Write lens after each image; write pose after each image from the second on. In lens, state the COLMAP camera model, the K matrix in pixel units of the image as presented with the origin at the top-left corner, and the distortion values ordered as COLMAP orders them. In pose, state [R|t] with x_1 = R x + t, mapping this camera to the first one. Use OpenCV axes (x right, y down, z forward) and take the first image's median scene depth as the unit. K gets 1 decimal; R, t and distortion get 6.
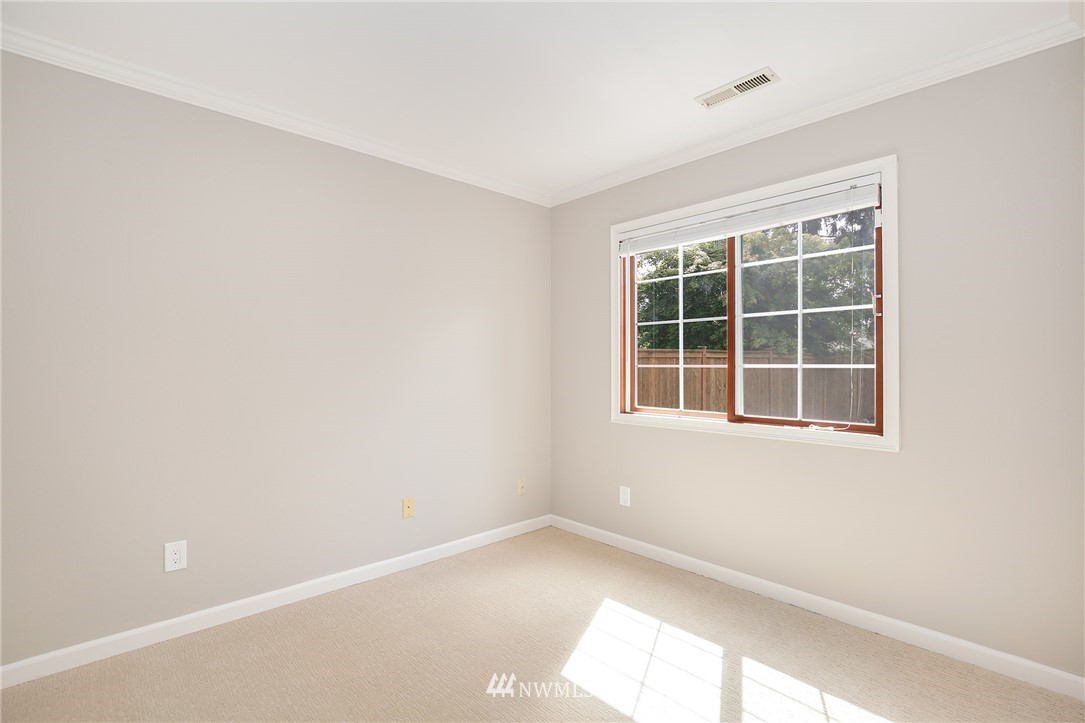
lens RADIAL K [[509.1, 0, 547.3], [0, 509.1, 367.2], [0, 0, 1]] dist [-0.004752, -0.000447]
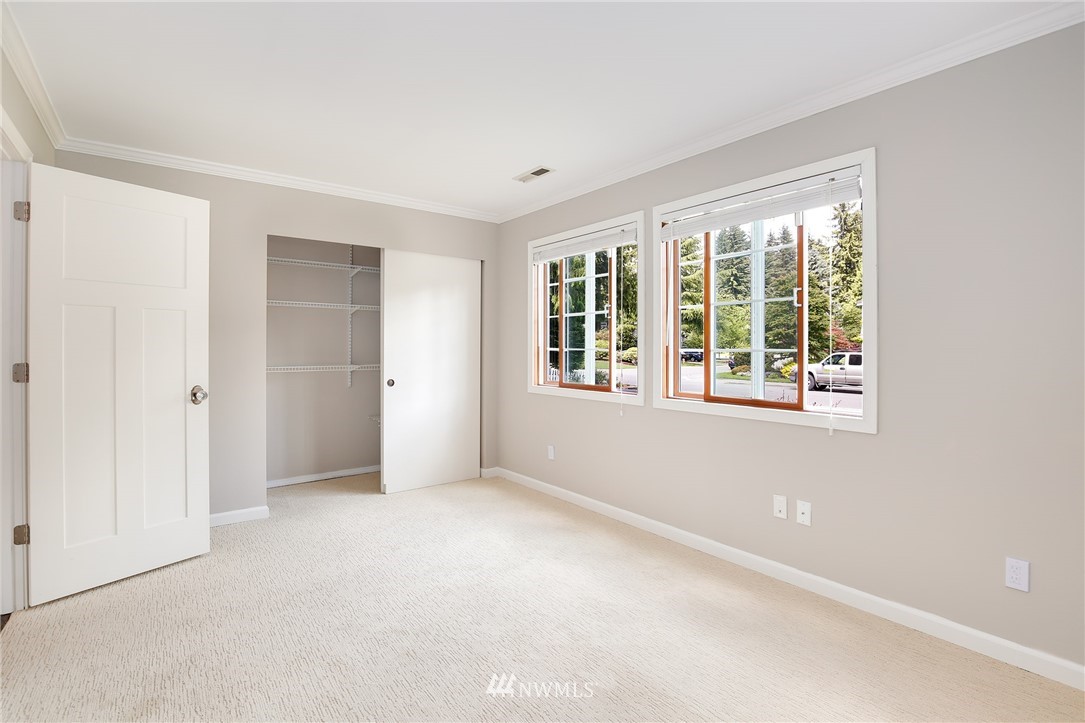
lens RADIAL K [[509.1, 0, 535.3], [0, 509.1, 352.7], [0, 0, 1]] dist [-0.004752, -0.000447]
pose [[0.994726, 0.005385, -0.102429, 0.181500], [-0.005012, 0.999980, 0.003897, 0.000686], [0.102448, -0.003363, 0.994733, -0.193193]]
